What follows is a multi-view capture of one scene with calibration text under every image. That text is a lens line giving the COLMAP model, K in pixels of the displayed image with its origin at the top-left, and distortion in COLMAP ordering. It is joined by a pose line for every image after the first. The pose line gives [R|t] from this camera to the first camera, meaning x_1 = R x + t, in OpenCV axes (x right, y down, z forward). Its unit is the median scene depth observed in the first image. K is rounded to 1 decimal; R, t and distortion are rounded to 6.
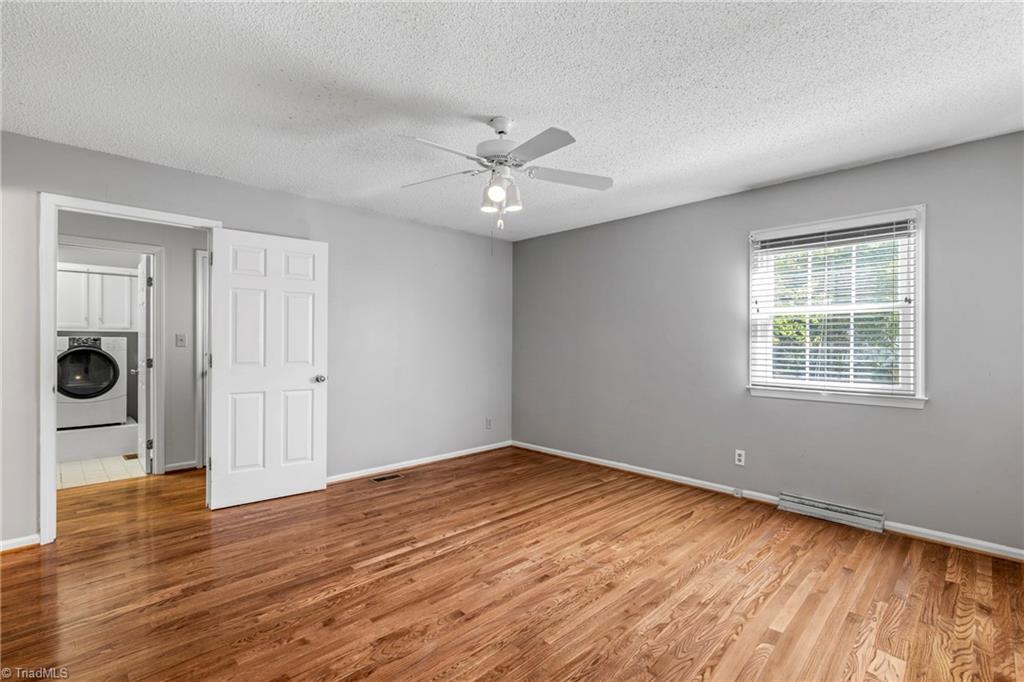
lens RADIAL K [[462.0, 0, 512.2], [0, 462.0, 347.1], [0, 0, 1]] dist [0.000221, -0.000563]
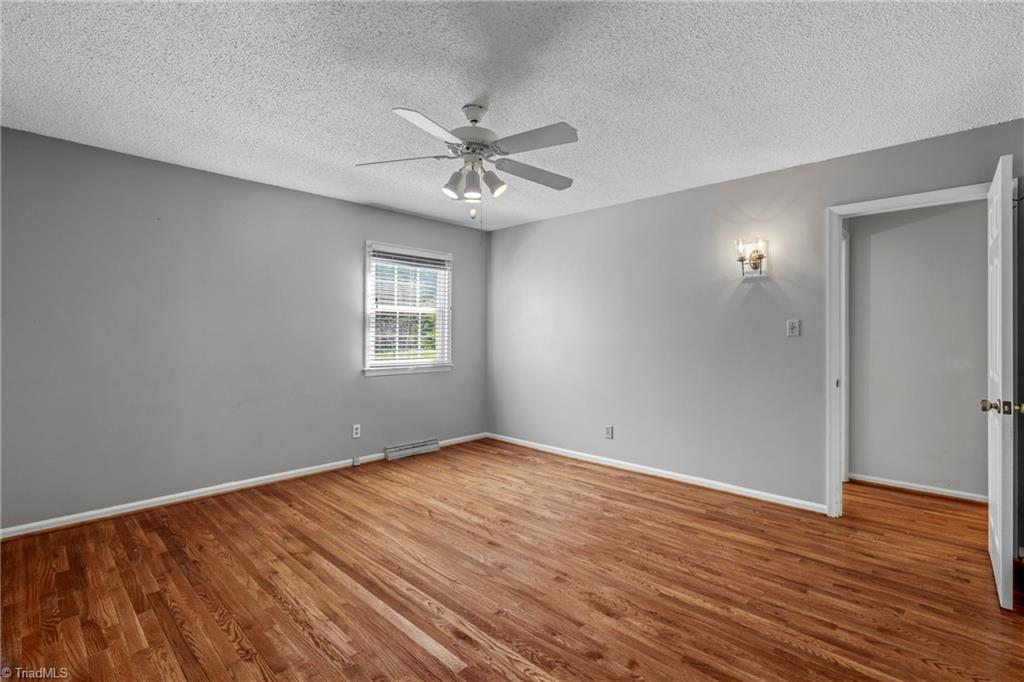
lens RADIAL K [[462.0, 0, 512.7], [0, 462.0, 335.7], [0, 0, 1]] dist [0.000221, -0.000563]
pose [[-0.014181, -0.007476, 0.999871, -0.812959], [0.002734, 0.999968, 0.007516, -0.010624], [-0.999896, 0.002840, -0.014160, 0.749178]]
